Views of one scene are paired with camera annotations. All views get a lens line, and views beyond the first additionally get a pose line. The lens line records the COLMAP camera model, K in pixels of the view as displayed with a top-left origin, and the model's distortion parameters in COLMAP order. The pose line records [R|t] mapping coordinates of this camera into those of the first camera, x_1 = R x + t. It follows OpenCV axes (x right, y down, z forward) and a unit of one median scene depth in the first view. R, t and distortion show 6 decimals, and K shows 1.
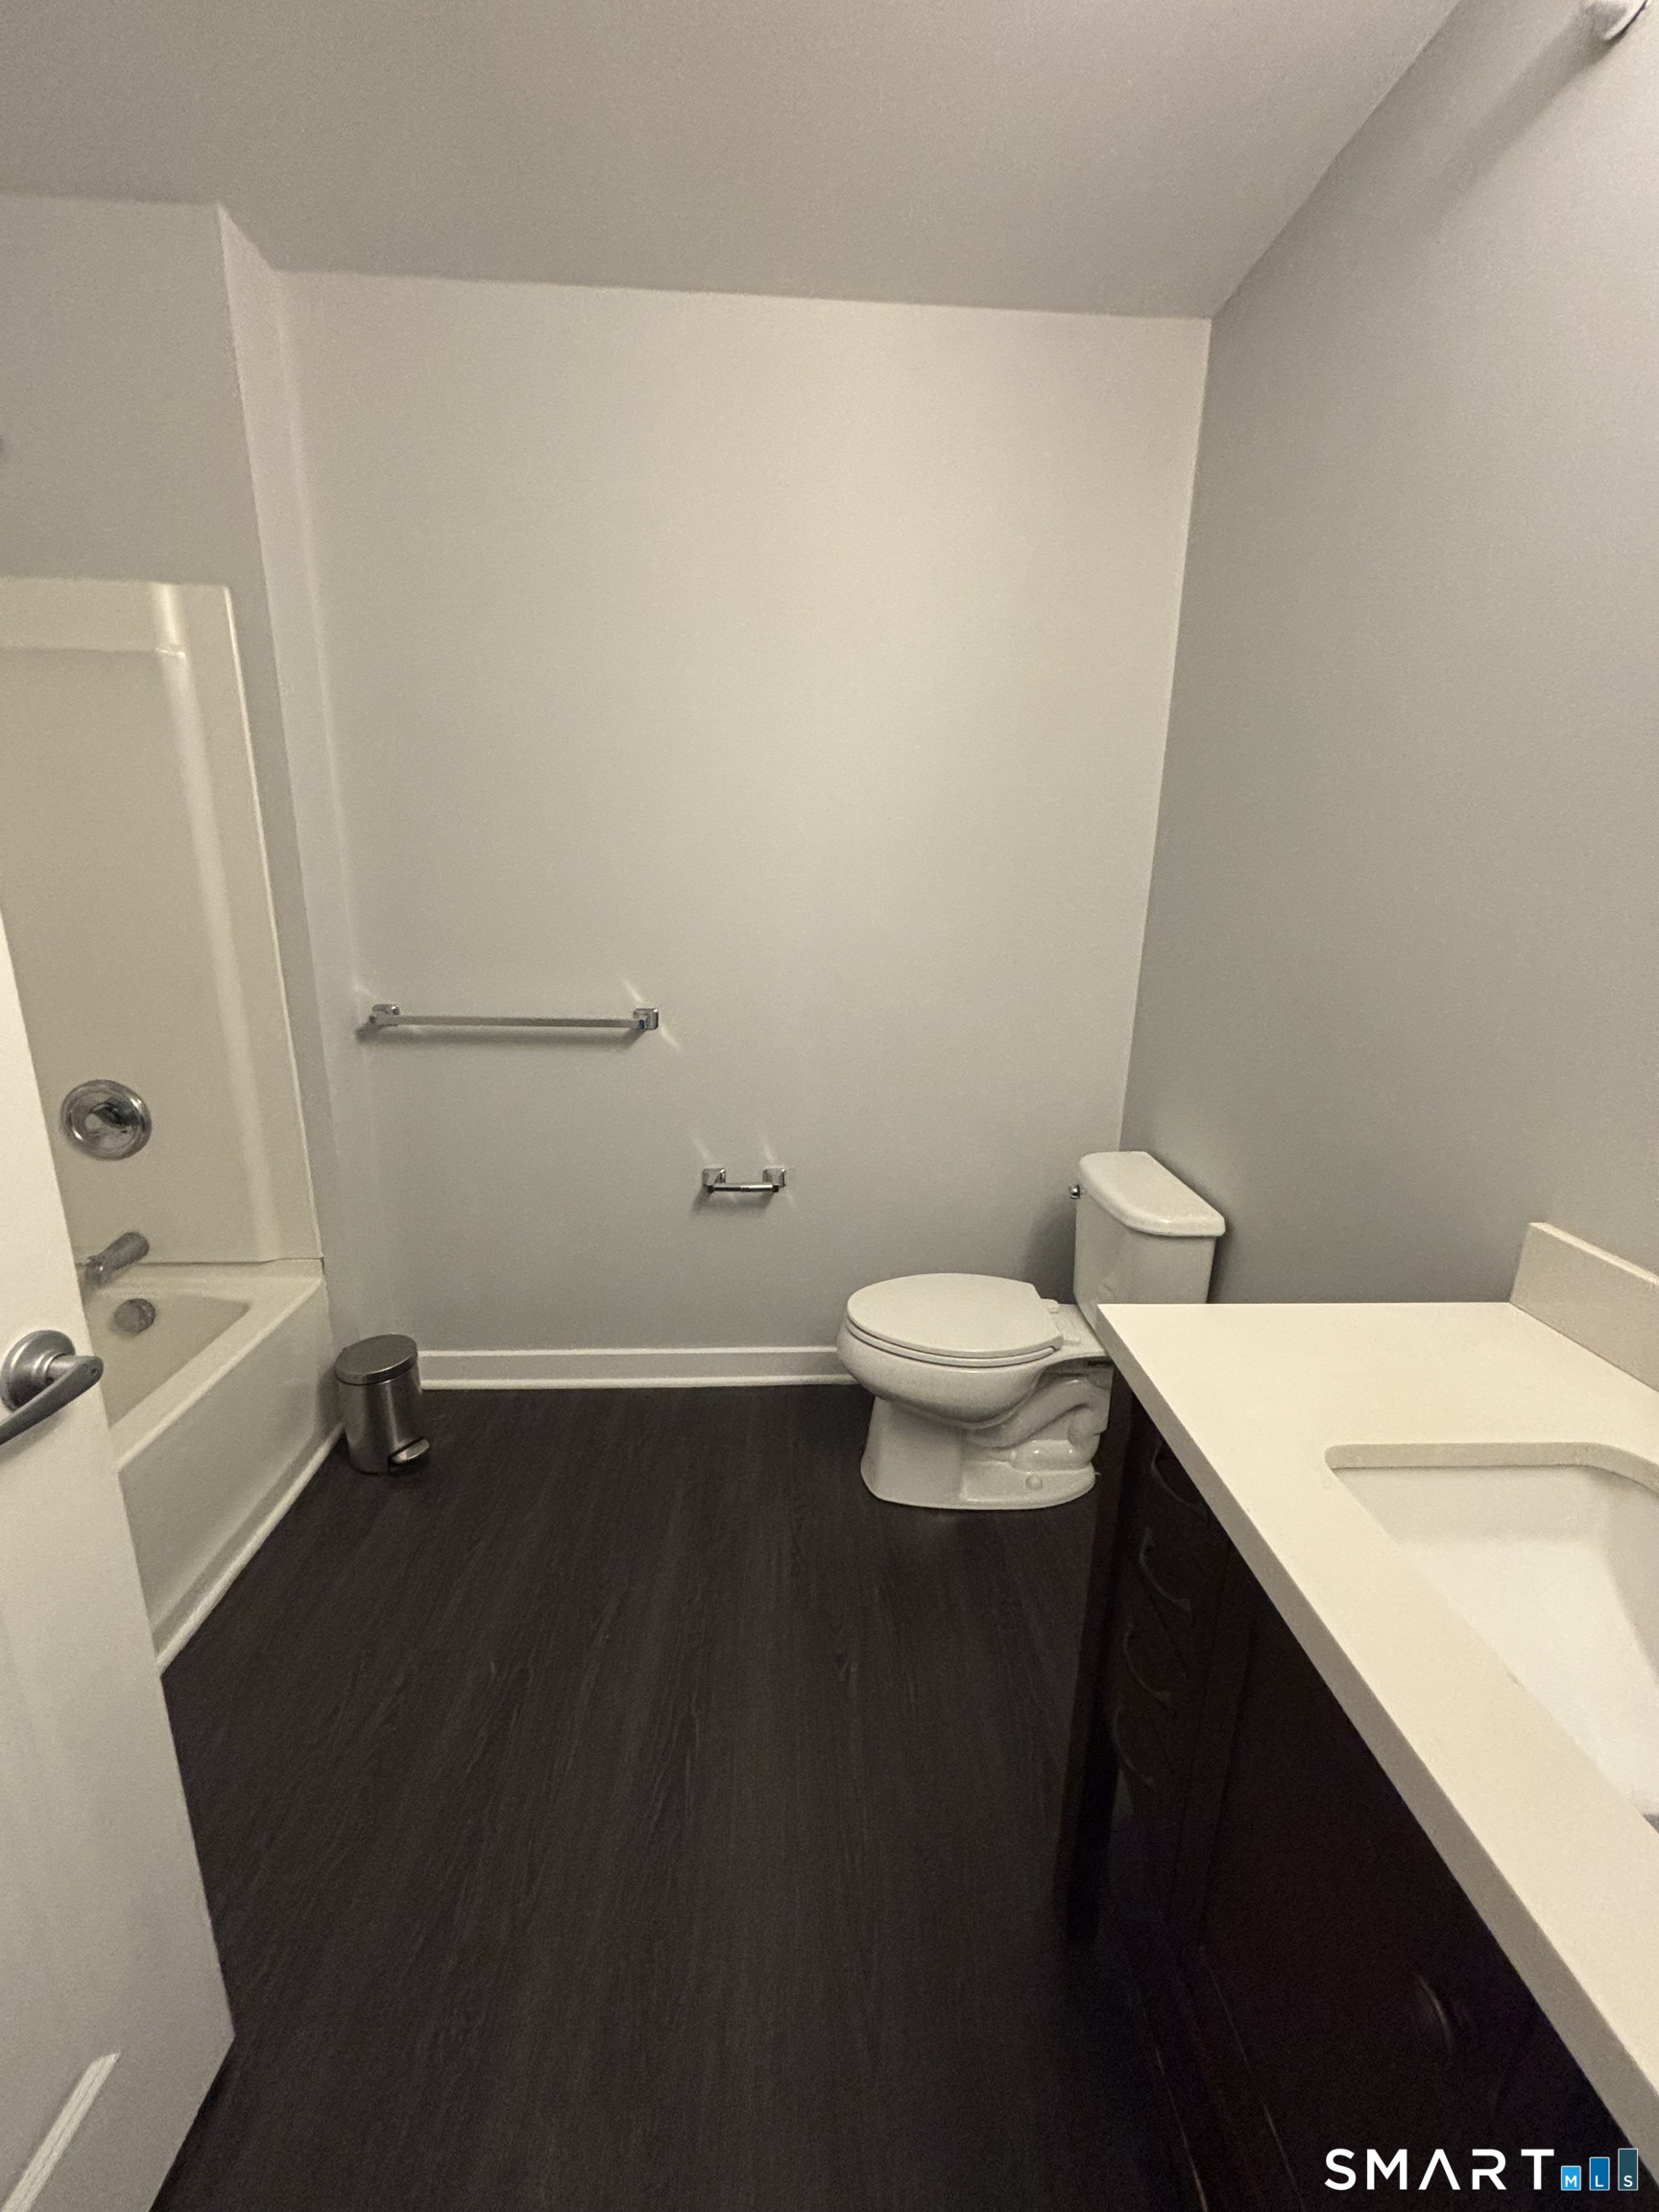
lens RADIAL K [[890.7, 0, 826.5], [0, 890.7, 1107.2], [0, 0, 1]] dist [0.001339, 0.000153]
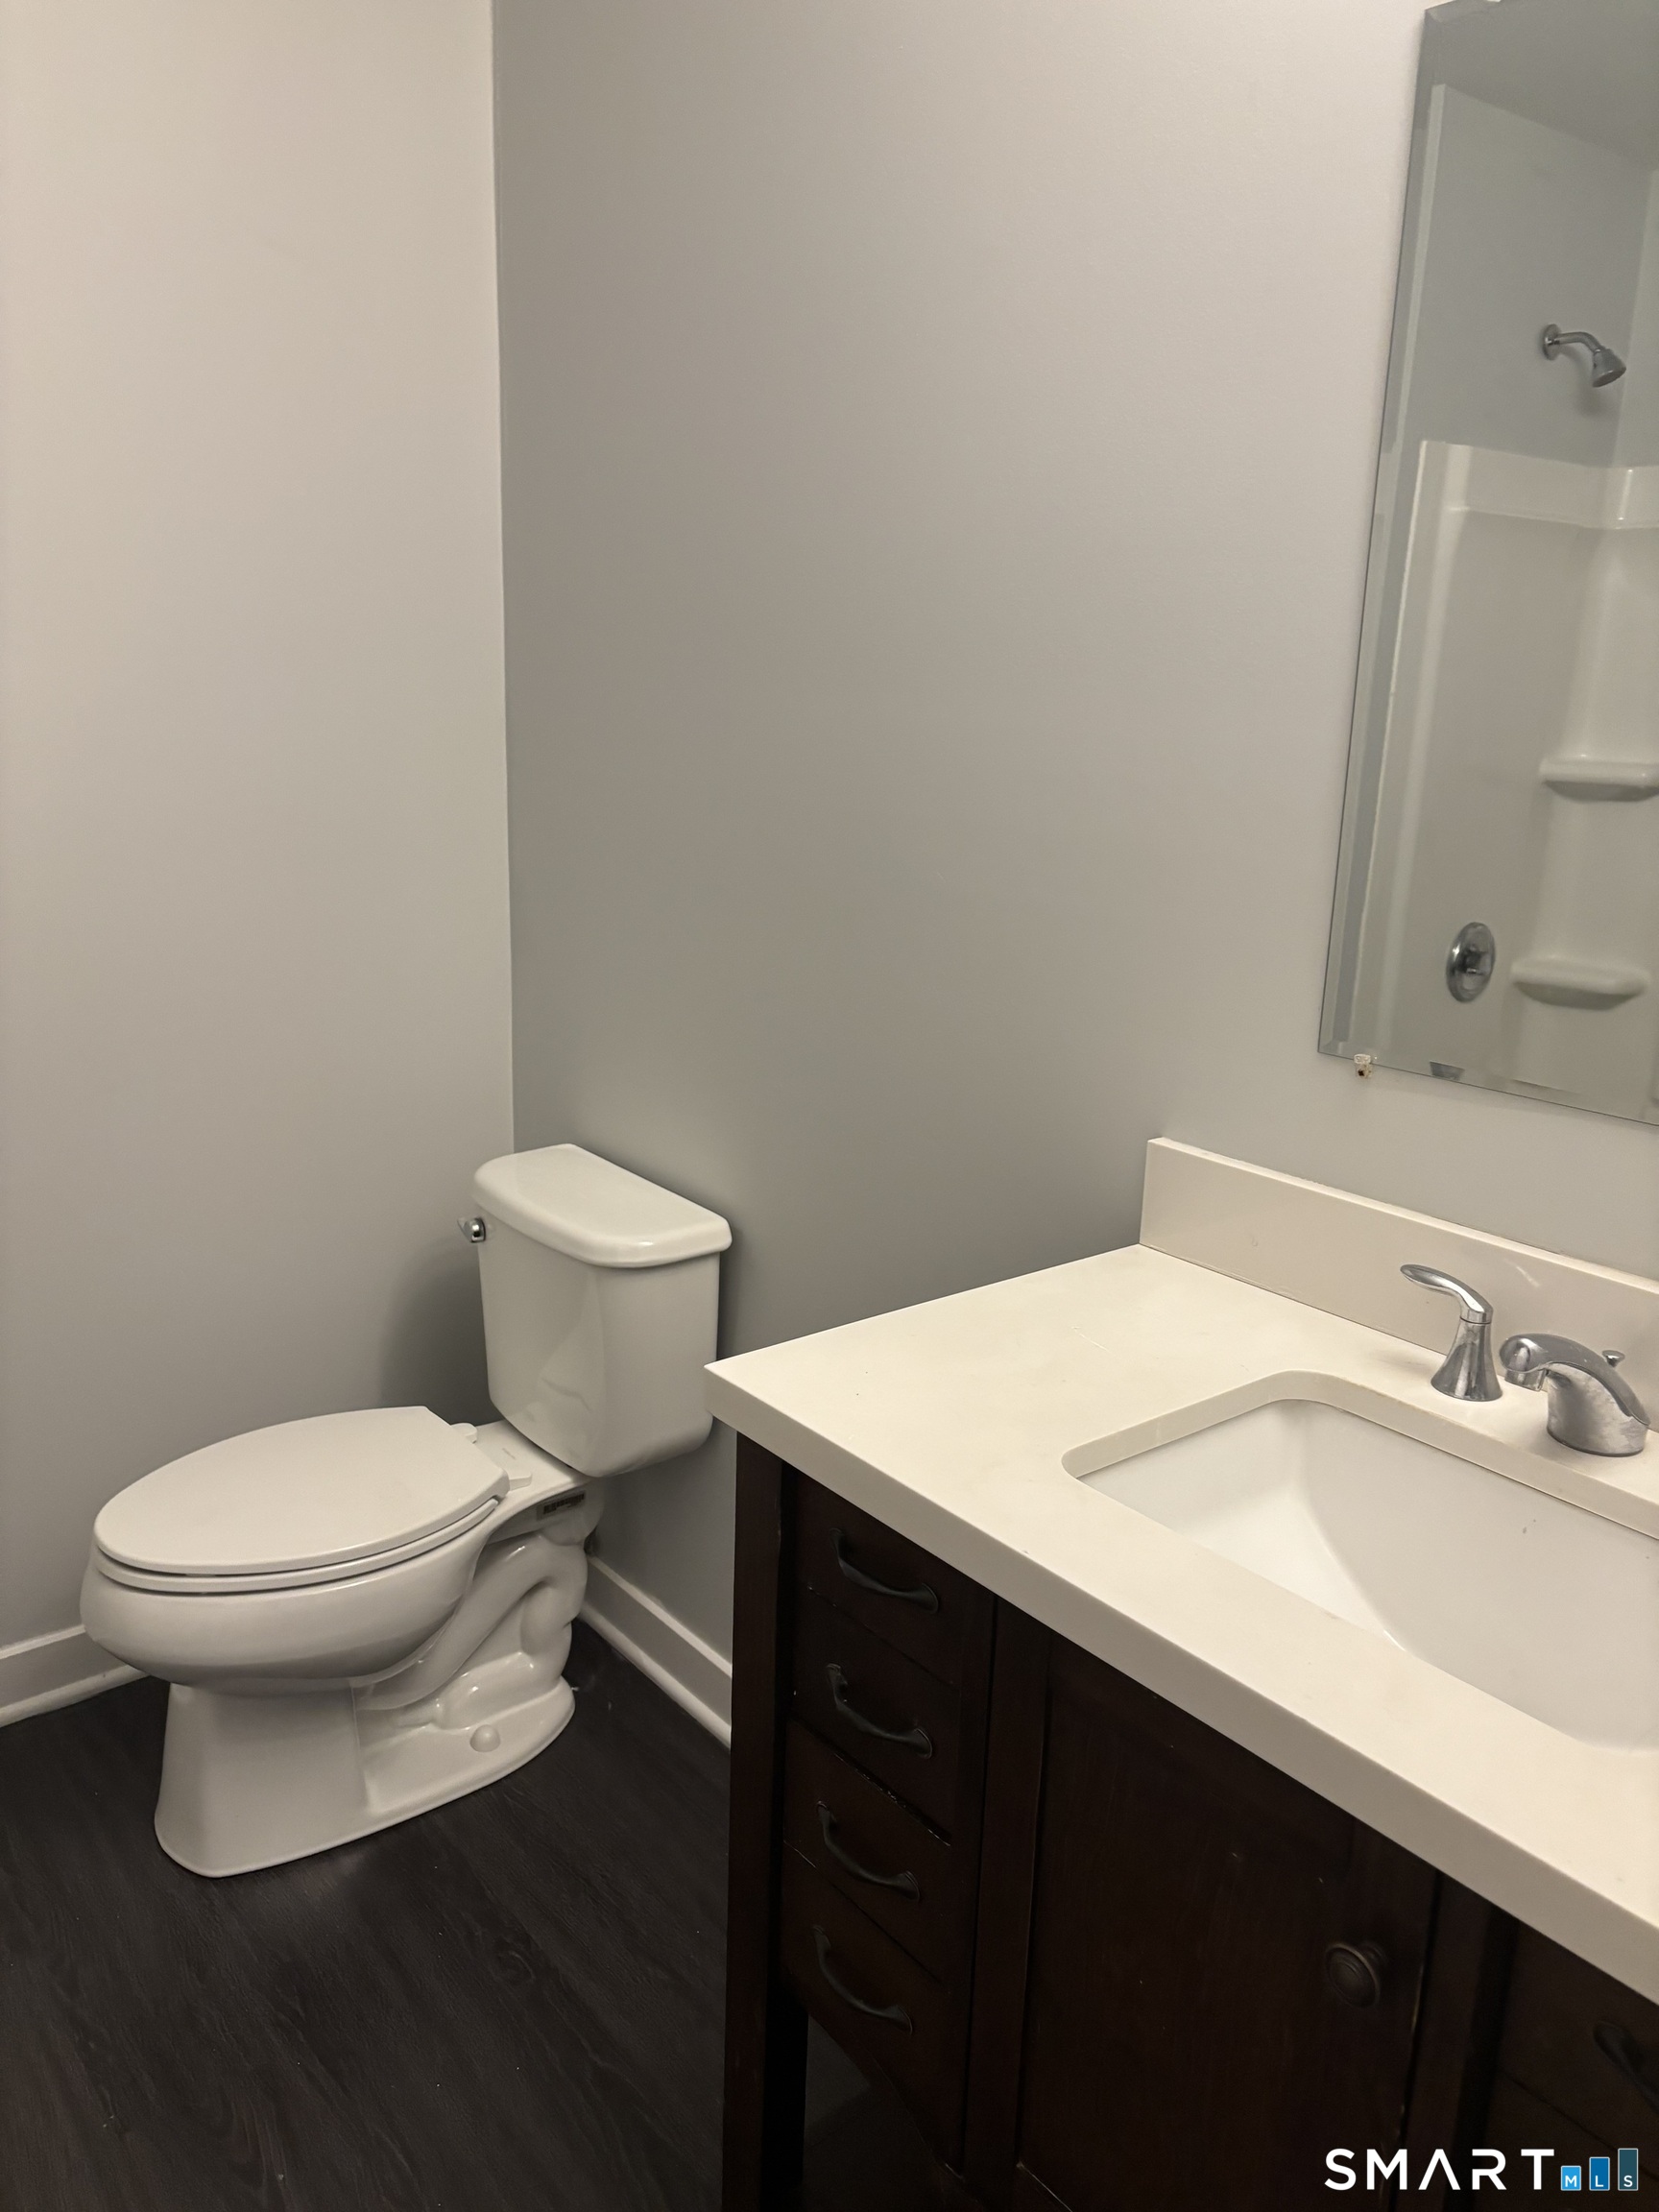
lens RADIAL K [[1660.6, 0, 830.3], [0, 1660.6, 1105.5], [0, 0, 1]] dist [0.008366, -0.001857]
pose [[0.810046, -0.144889, 0.568184, -0.144176], [0.141957, 0.988623, 0.049719, -0.006823], [-0.568924, 0.040383, 0.821398, -0.030066]]
